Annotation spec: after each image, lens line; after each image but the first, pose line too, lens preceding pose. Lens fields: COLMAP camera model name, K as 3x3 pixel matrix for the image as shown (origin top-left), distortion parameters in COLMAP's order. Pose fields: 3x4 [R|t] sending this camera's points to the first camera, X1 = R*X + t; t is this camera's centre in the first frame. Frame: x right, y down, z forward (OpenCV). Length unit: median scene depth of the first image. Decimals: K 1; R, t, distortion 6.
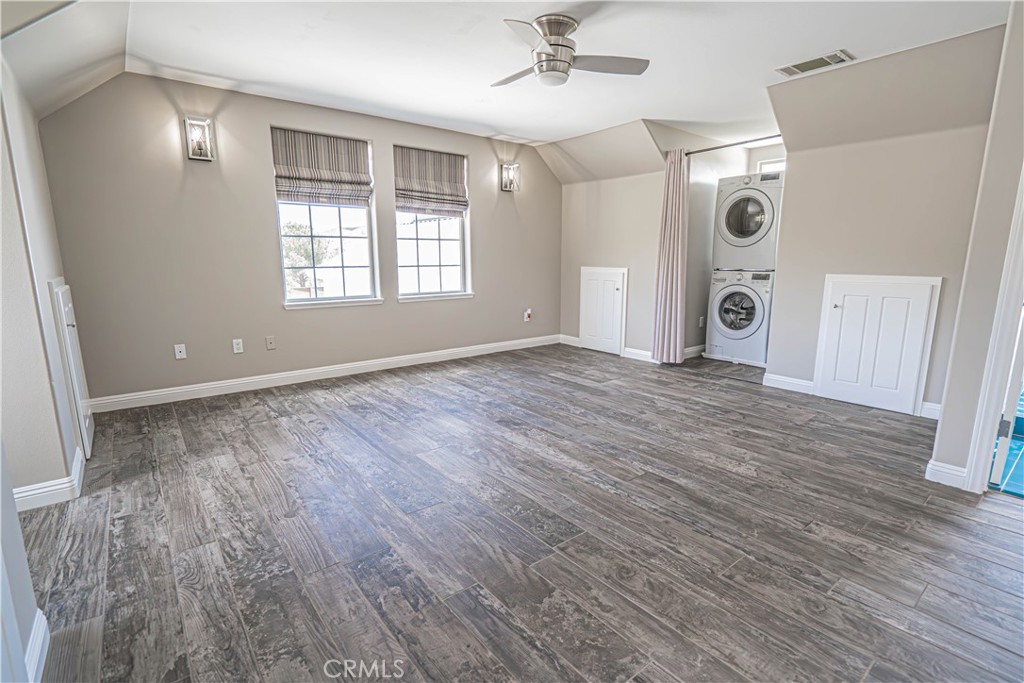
lens RADIAL K [[482.6, 0, 513.7], [0, 482.6, 349.8], [0, 0, 1]] dist [-0.001964, 0.000852]
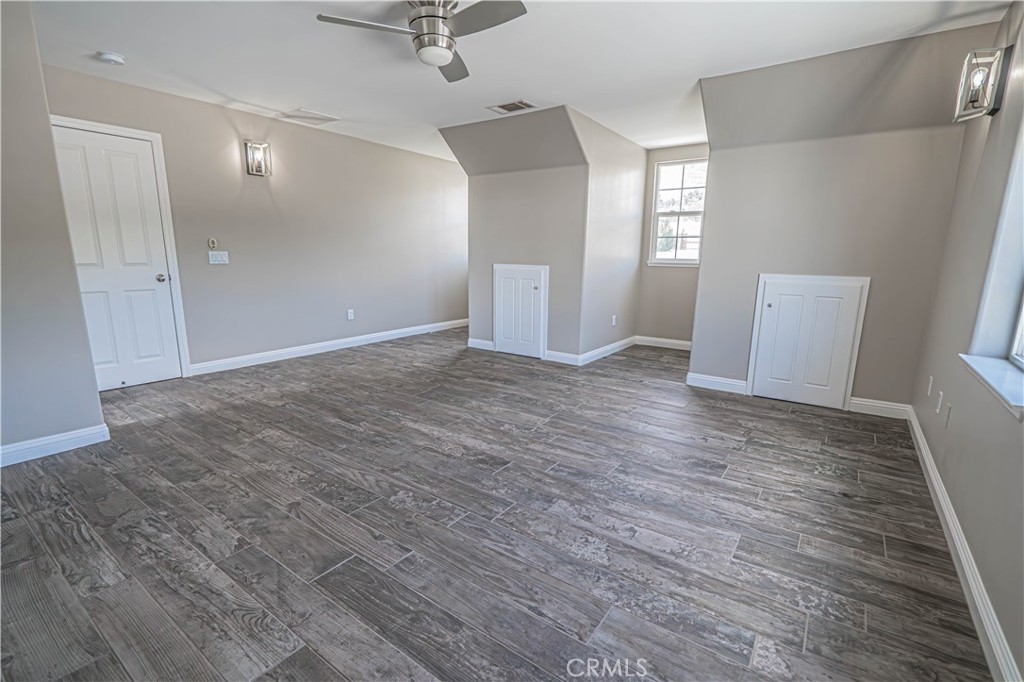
lens RADIAL K [[465.7, 0, 512.1], [0, 465.7, 350.8], [0, 0, 1]] dist [-0.003139, 0.001409]
pose [[-0.962619, 0.042481, -0.267509, 0.159073], [-0.066371, 0.920520, 0.385017, -0.321079], [0.262603, 0.388379, -0.883290, 1.629937]]
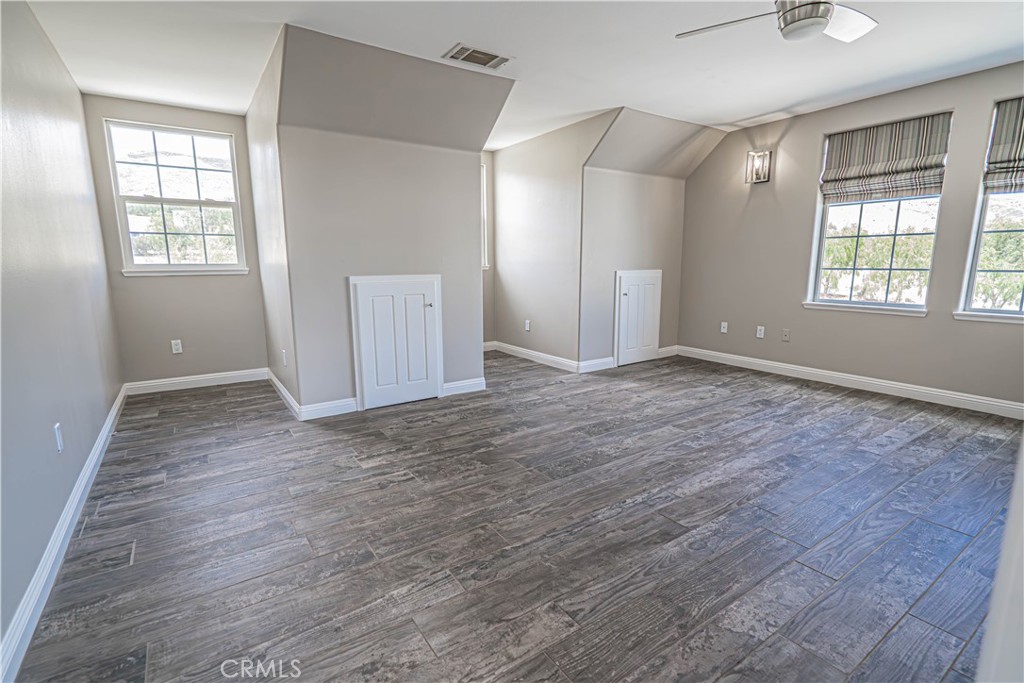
lens RADIAL K [[482.6, 0, 513.7], [0, 482.6, 349.8], [0, 0, 1]] dist [-0.001964, 0.000852]
pose [[-0.076405, 0.181864, -0.980351, 0.791330], [-0.187212, 0.963122, 0.193258, -0.098186], [0.979344, 0.198299, -0.039540, 0.538632]]
